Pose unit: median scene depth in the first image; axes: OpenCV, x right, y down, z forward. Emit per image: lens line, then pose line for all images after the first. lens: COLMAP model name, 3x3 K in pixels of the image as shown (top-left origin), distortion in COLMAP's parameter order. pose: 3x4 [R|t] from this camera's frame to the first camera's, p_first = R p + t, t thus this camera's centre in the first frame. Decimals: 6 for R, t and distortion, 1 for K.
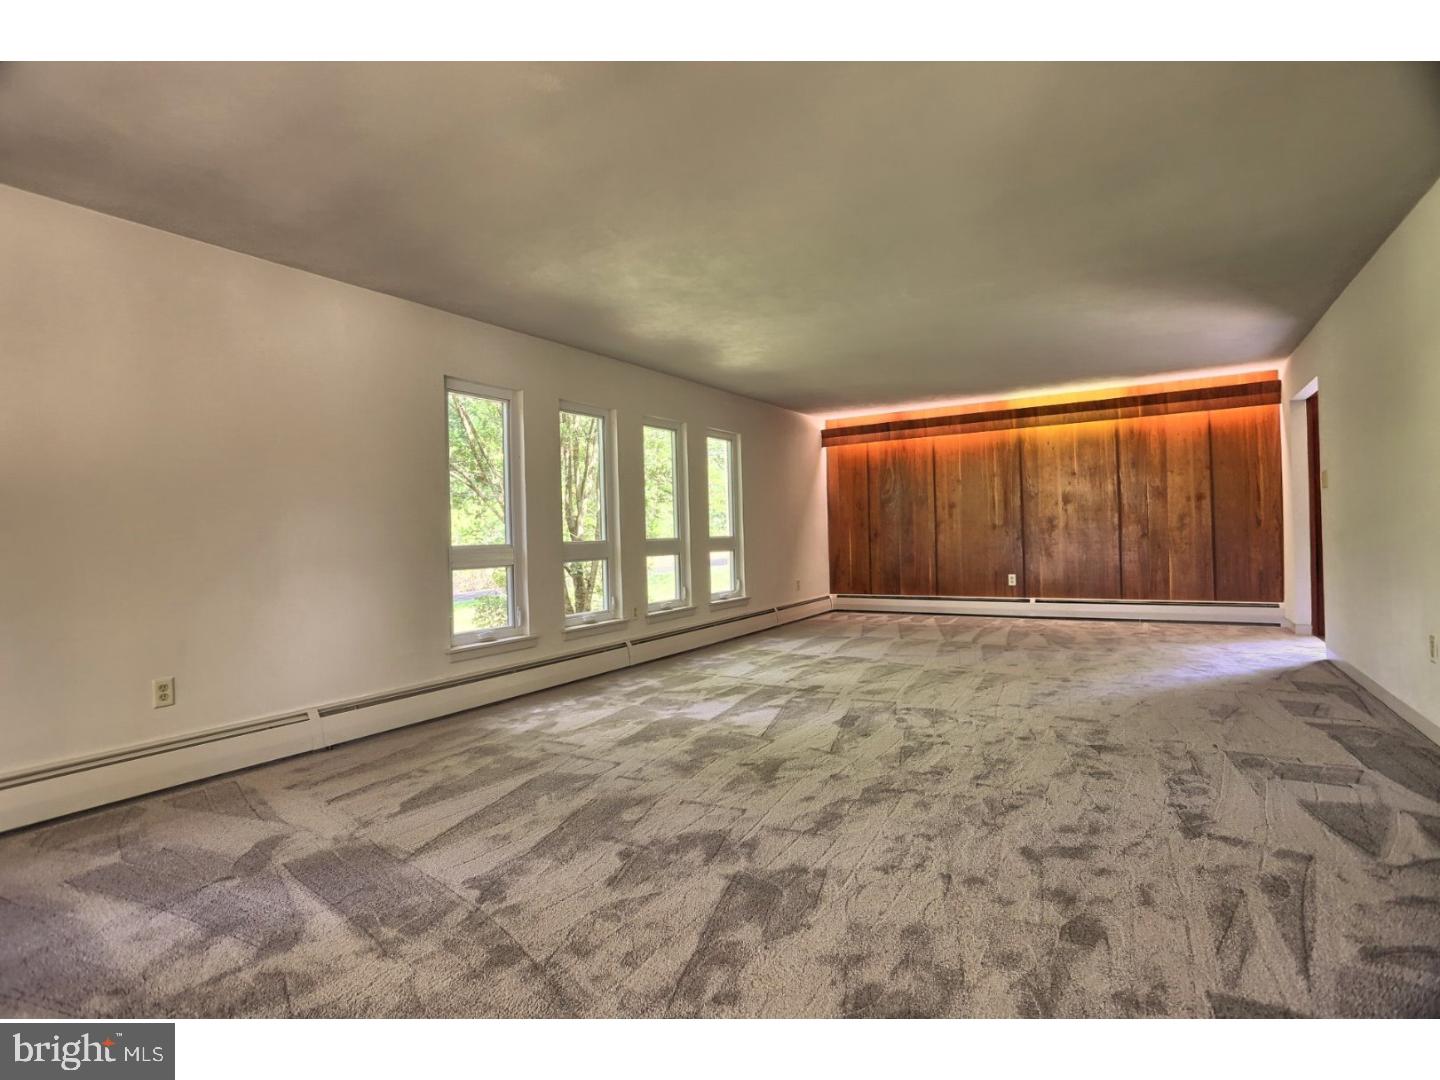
lens RADIAL K [[697.7, 0, 719.3], [0, 697.7, 535.6], [0, 0, 1]] dist [-0.061755, 0.026027]
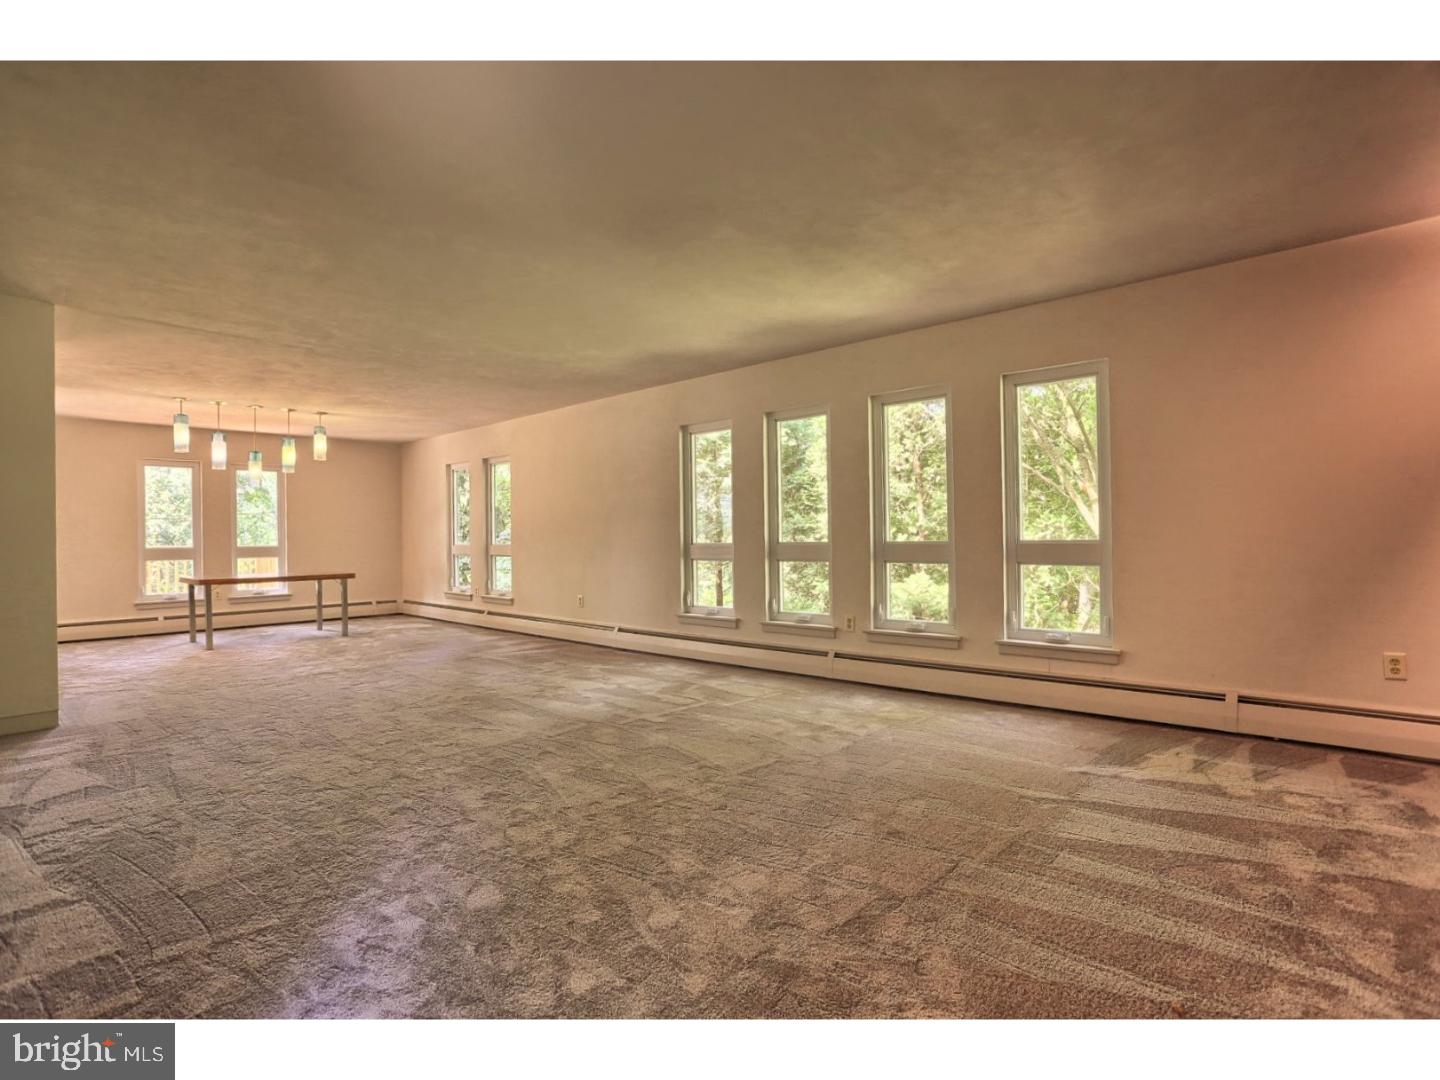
lens RADIAL K [[697.7, 0, 719.3], [0, 697.7, 535.6], [0, 0, 1]] dist [-0.061755, 0.026027]
pose [[-0.134191, 0.037539, -0.990244, 0.856284], [0.021466, 0.999158, 0.034968, -0.042280], [0.990723, -0.016564, -0.134884, 1.040883]]
